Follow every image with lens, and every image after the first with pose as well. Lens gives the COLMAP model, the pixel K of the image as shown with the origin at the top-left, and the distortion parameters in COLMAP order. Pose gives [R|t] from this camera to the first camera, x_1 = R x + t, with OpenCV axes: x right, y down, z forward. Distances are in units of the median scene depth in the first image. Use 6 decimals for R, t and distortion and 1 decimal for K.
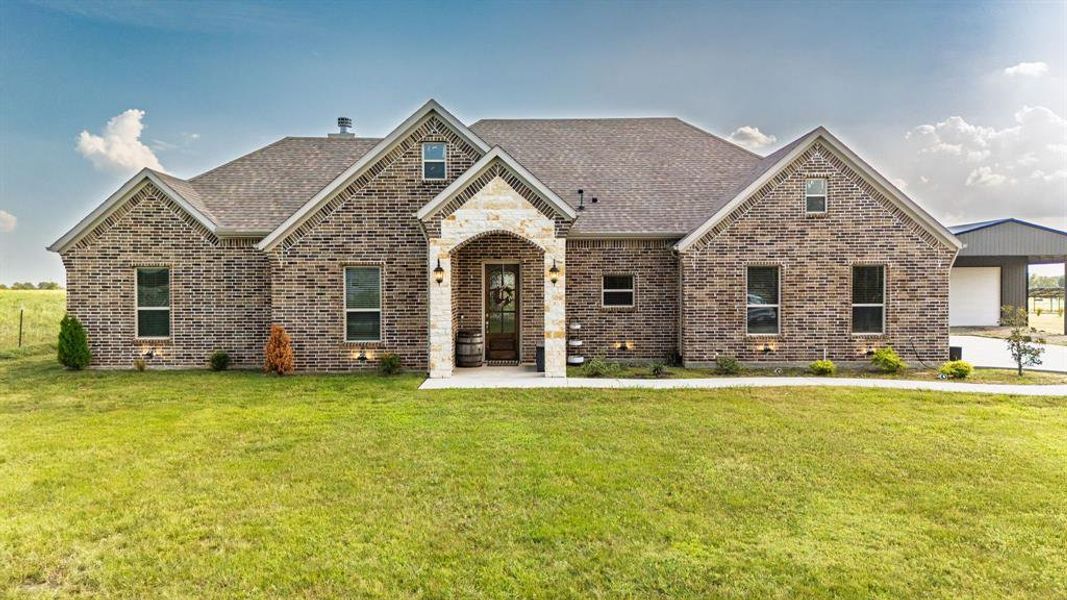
lens RADIAL K [[801.8, 0, 535.3], [0, 801.8, 301.2], [0, 0, 1]] dist [0.073270, -0.027424]
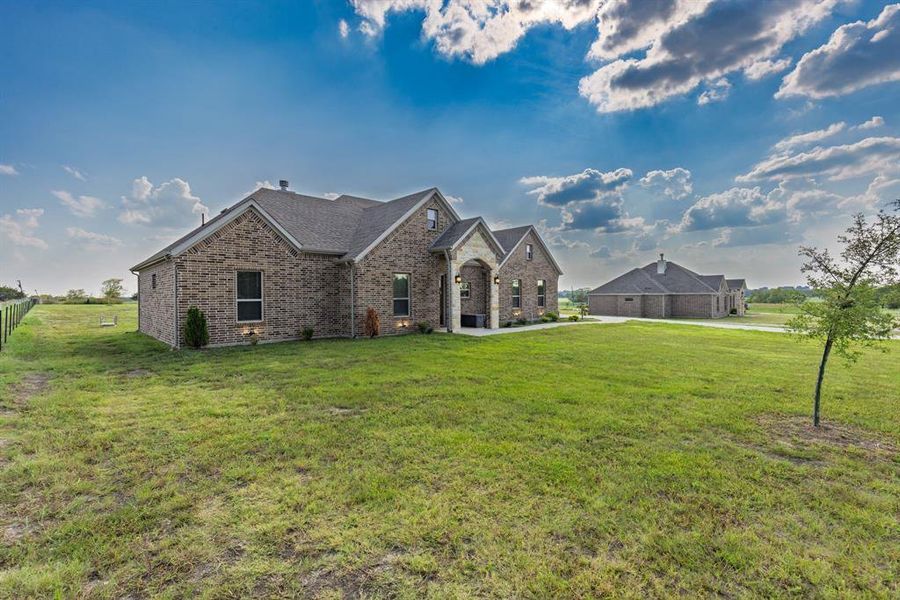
lens RADIAL K [[408.3, 0, 451.7], [0, 408.3, 301.7], [0, 0, 1]] dist [0.008810, -0.003755]
pose [[0.717986, -0.014823, 0.695899, -0.712300], [0.020743, 0.999785, -0.000106, 0.018879], [-0.695748, 0.014511, 0.718139, 0.262148]]
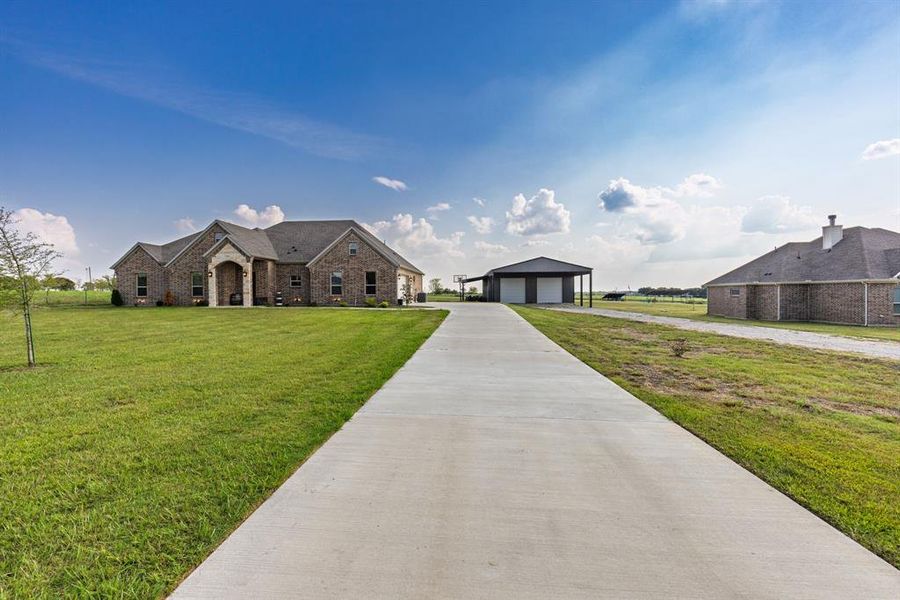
lens RADIAL K [[408.3, 0, 449.6], [0, 408.3, 292.5], [0, 0, 1]] dist [0.008810, -0.003755]
pose [[0.997619, -0.003211, -0.068886, 0.819766], [0.001806, 0.999789, -0.020453, 0.065095], [0.068937, 0.020280, 0.997415, -0.488613]]
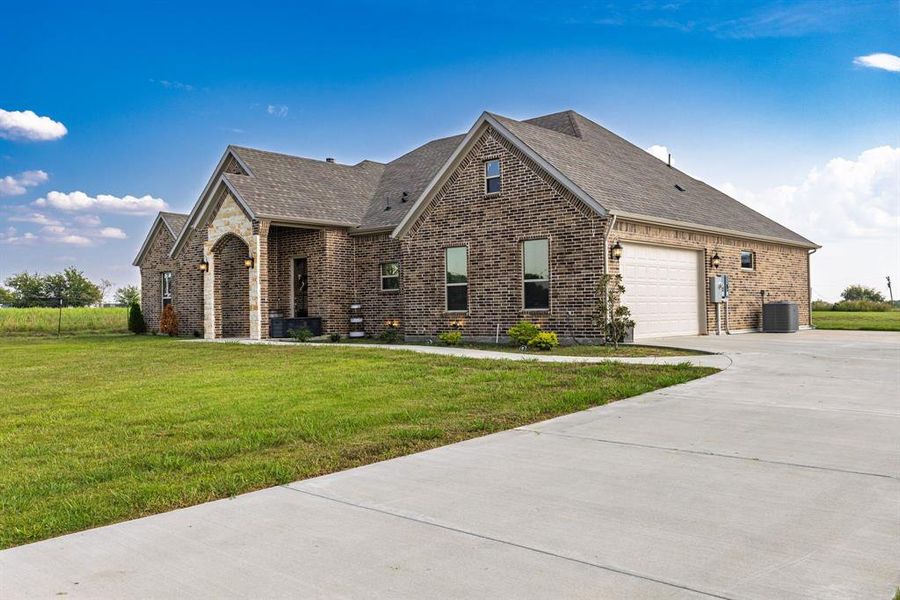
lens RADIAL K [[780.5, 0, 446.4], [0, 780.5, 301.4], [0, 0, 1]] dist [-0.002232, 0.041465]
pose [[0.732876, -0.017223, -0.680144, 0.996406], [-0.003835, 0.999559, -0.029445, 0.059801], [0.680352, 0.024188, 0.732487, 0.234991]]
